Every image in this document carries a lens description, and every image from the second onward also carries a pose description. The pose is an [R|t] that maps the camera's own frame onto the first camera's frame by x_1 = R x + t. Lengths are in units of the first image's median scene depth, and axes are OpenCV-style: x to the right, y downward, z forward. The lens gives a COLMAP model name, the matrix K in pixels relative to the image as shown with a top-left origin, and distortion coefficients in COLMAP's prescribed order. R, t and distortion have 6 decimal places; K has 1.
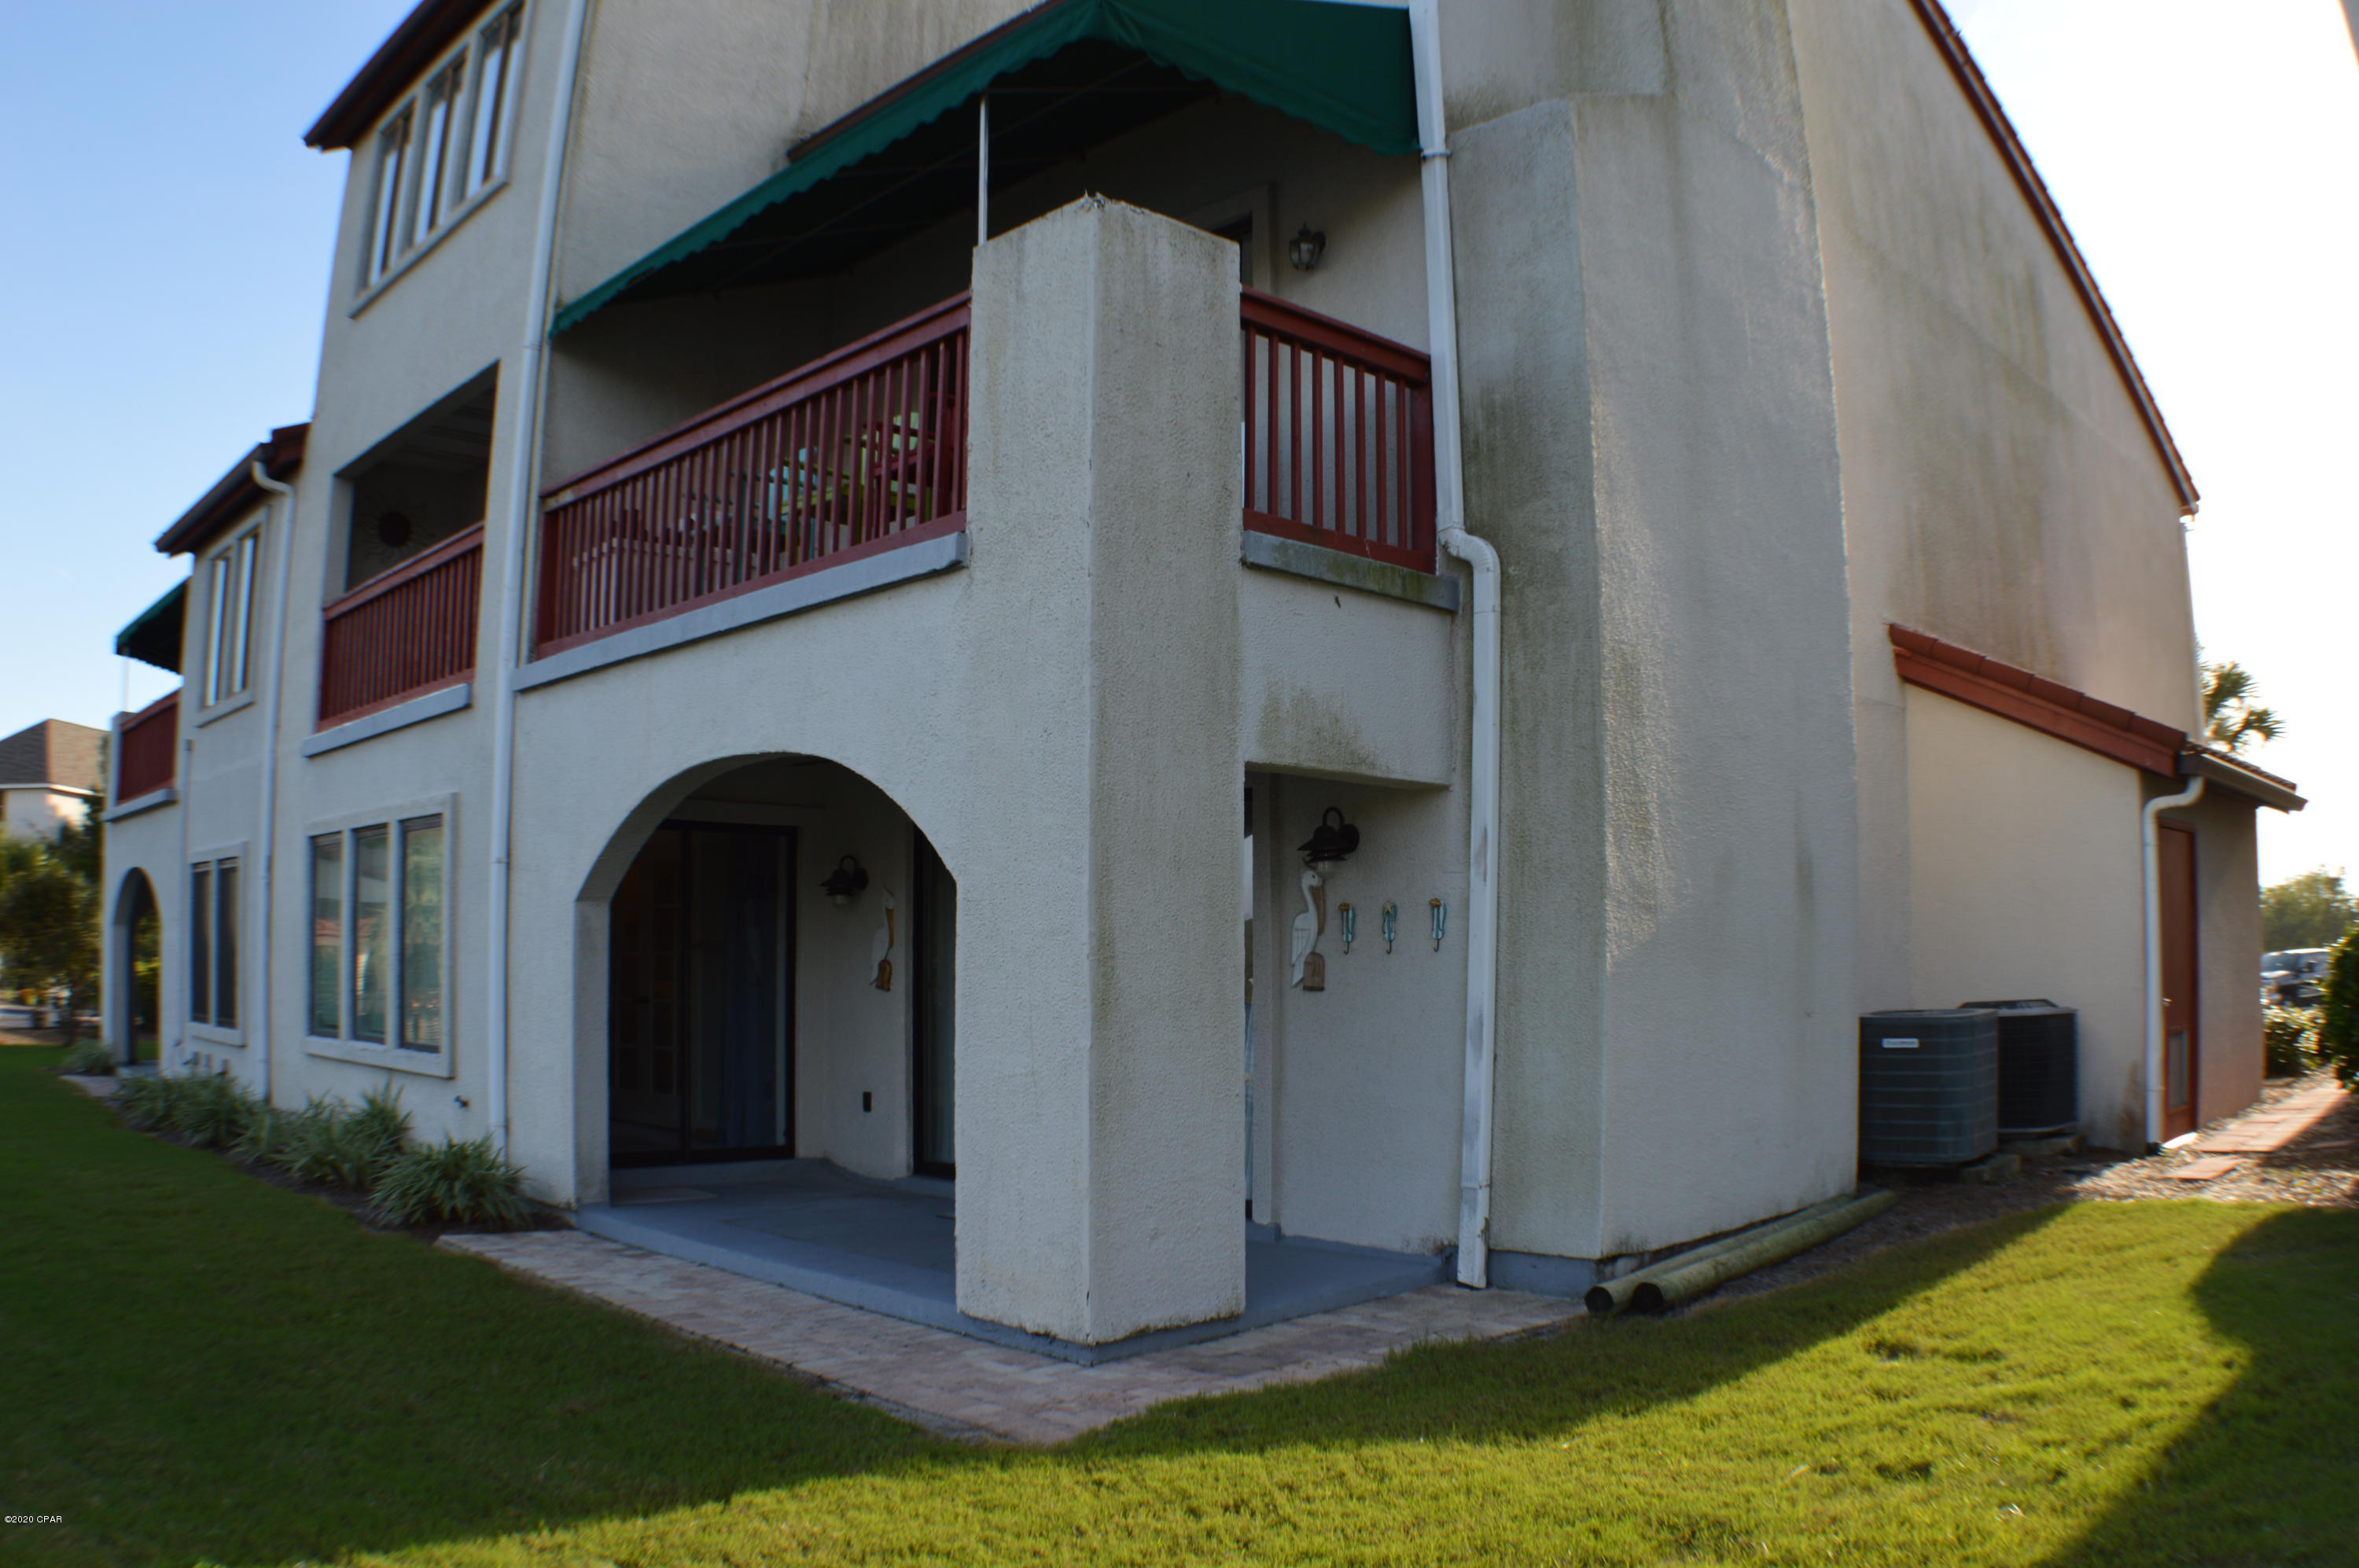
lens RADIAL K [[1895.0, 0, 1179.5], [0, 1895.0, 784.0], [0, 0, 1]] dist [-0.301199, 0.057128]
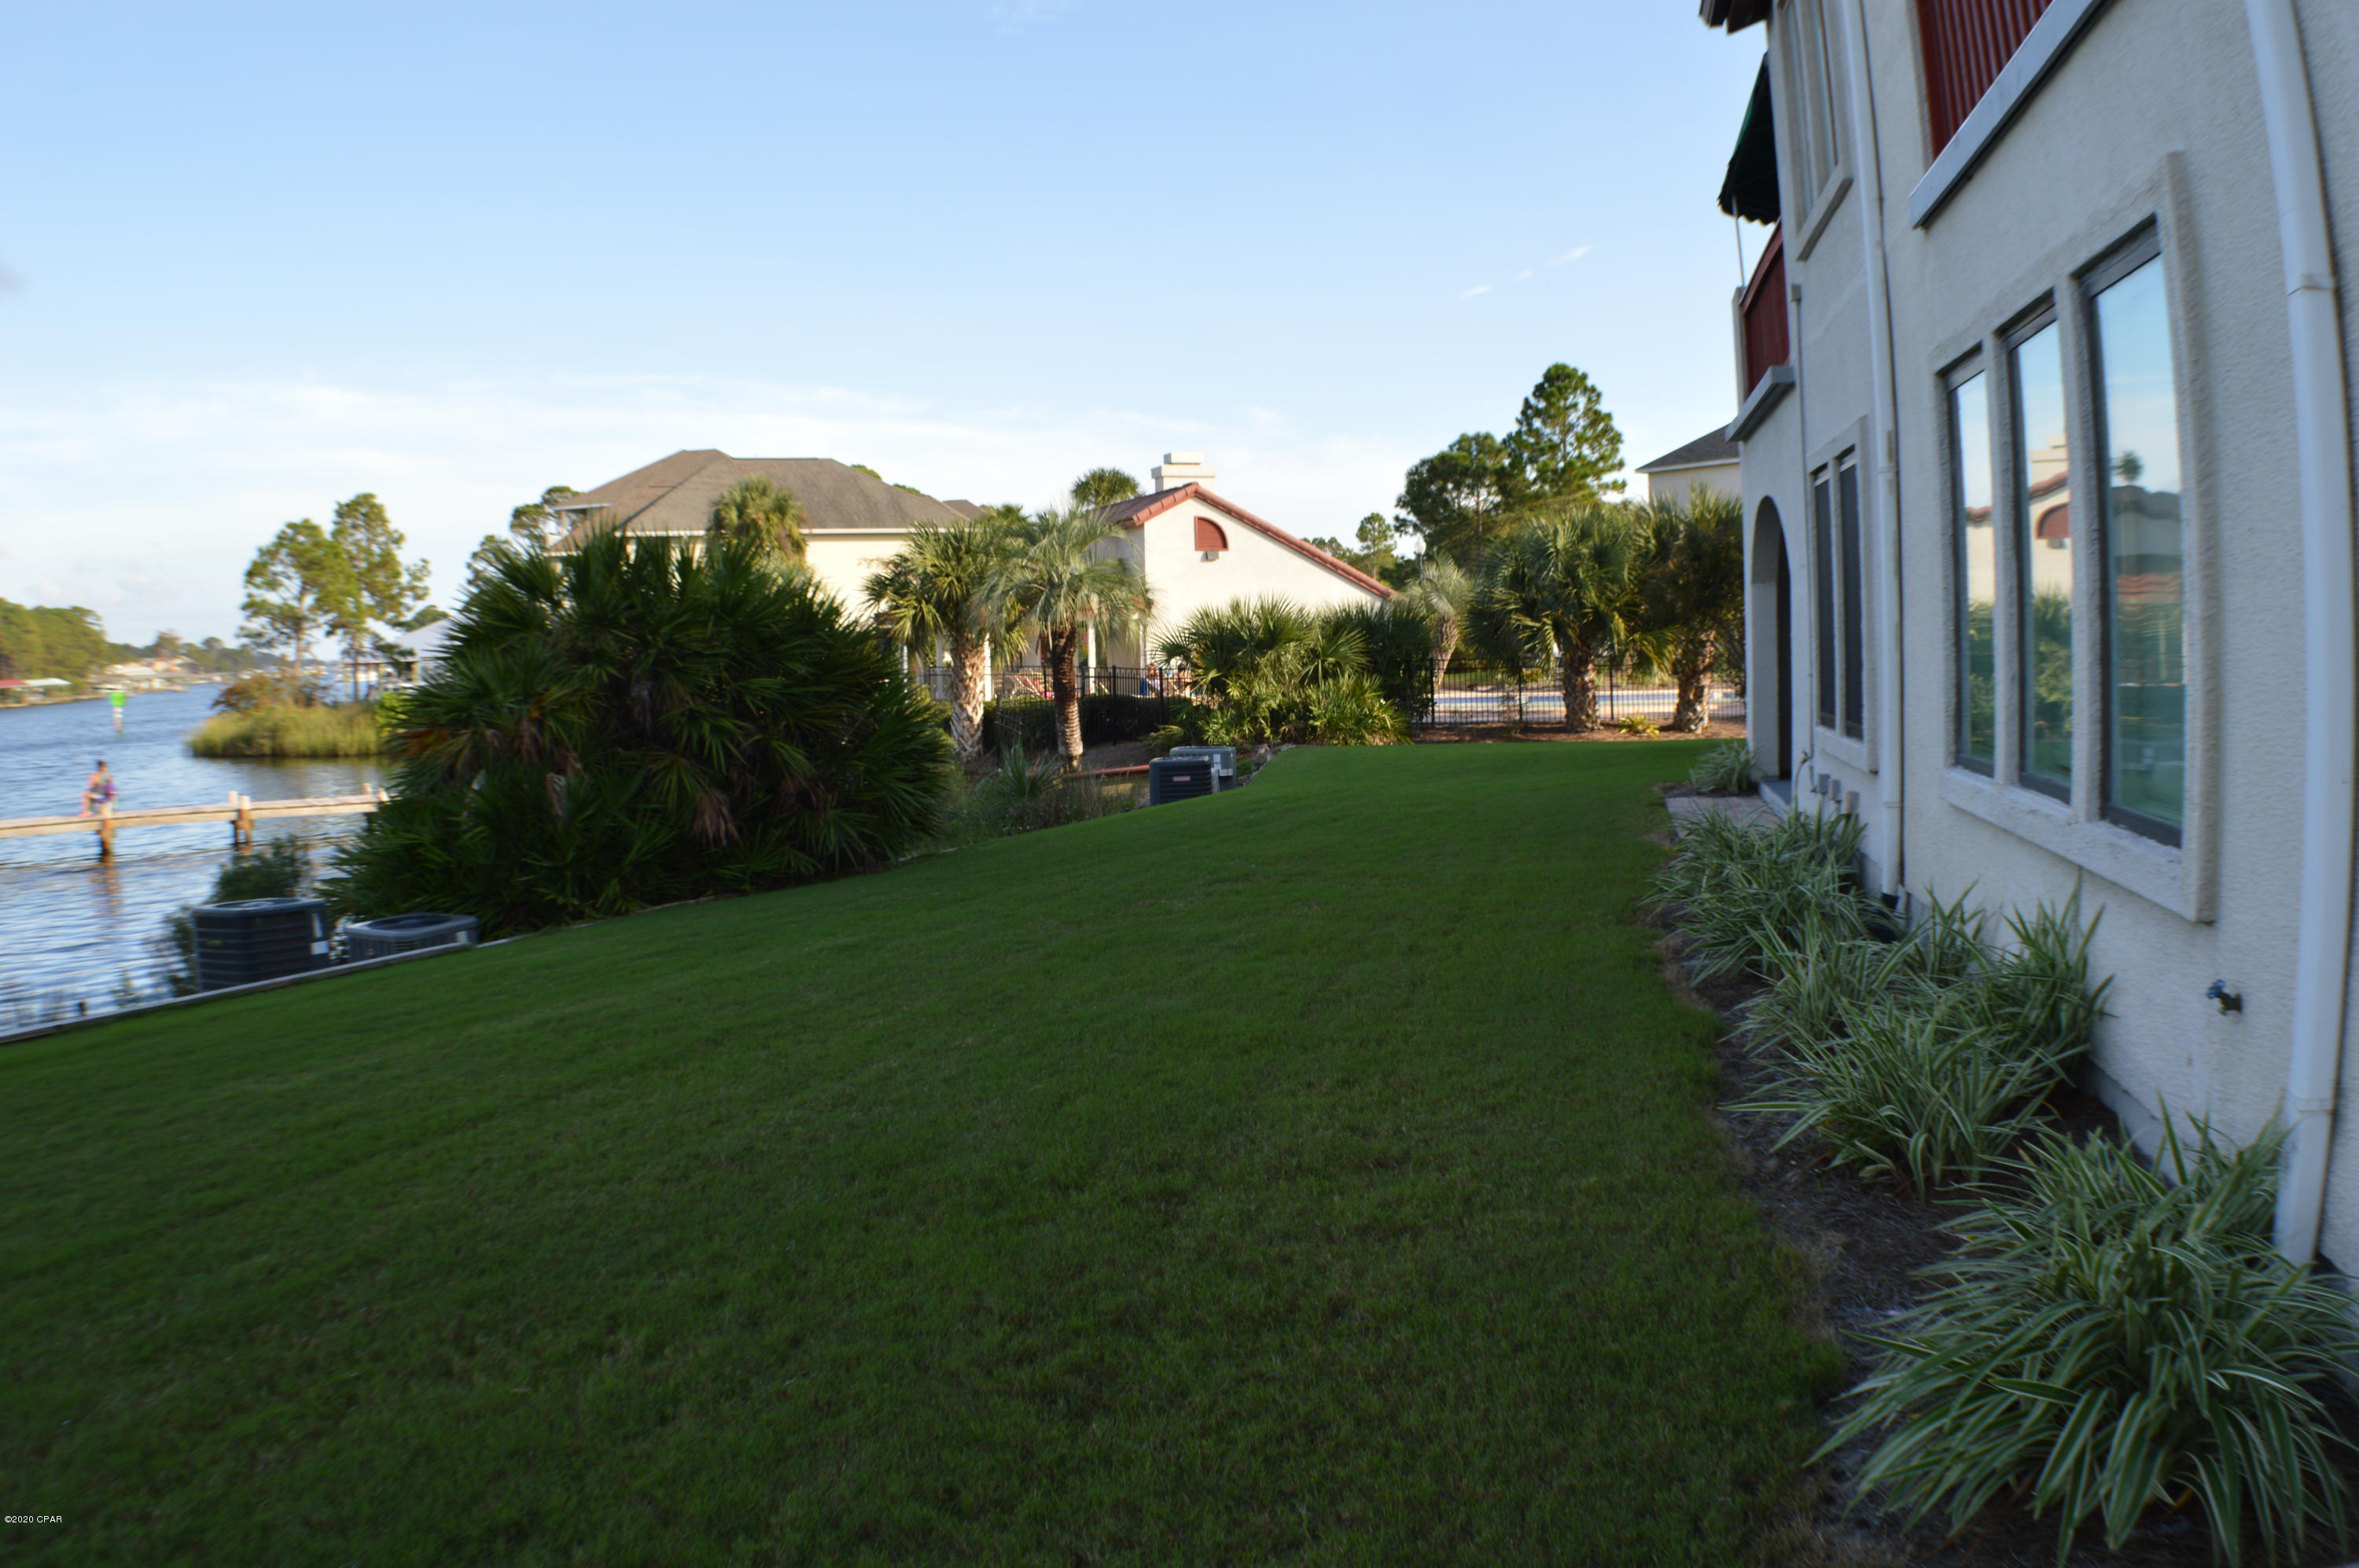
lens RADIAL K [[1895.0, 0, 1179.5], [0, 1895.0, 784.0], [0, 0, 1]] dist [-0.301199, 0.057128]
pose [[0.577705, 0.051592, -0.814613, -0.203151], [0.103331, 0.985349, 0.135686, 0.055017], [0.809678, -0.162561, 0.563910, 0.526128]]
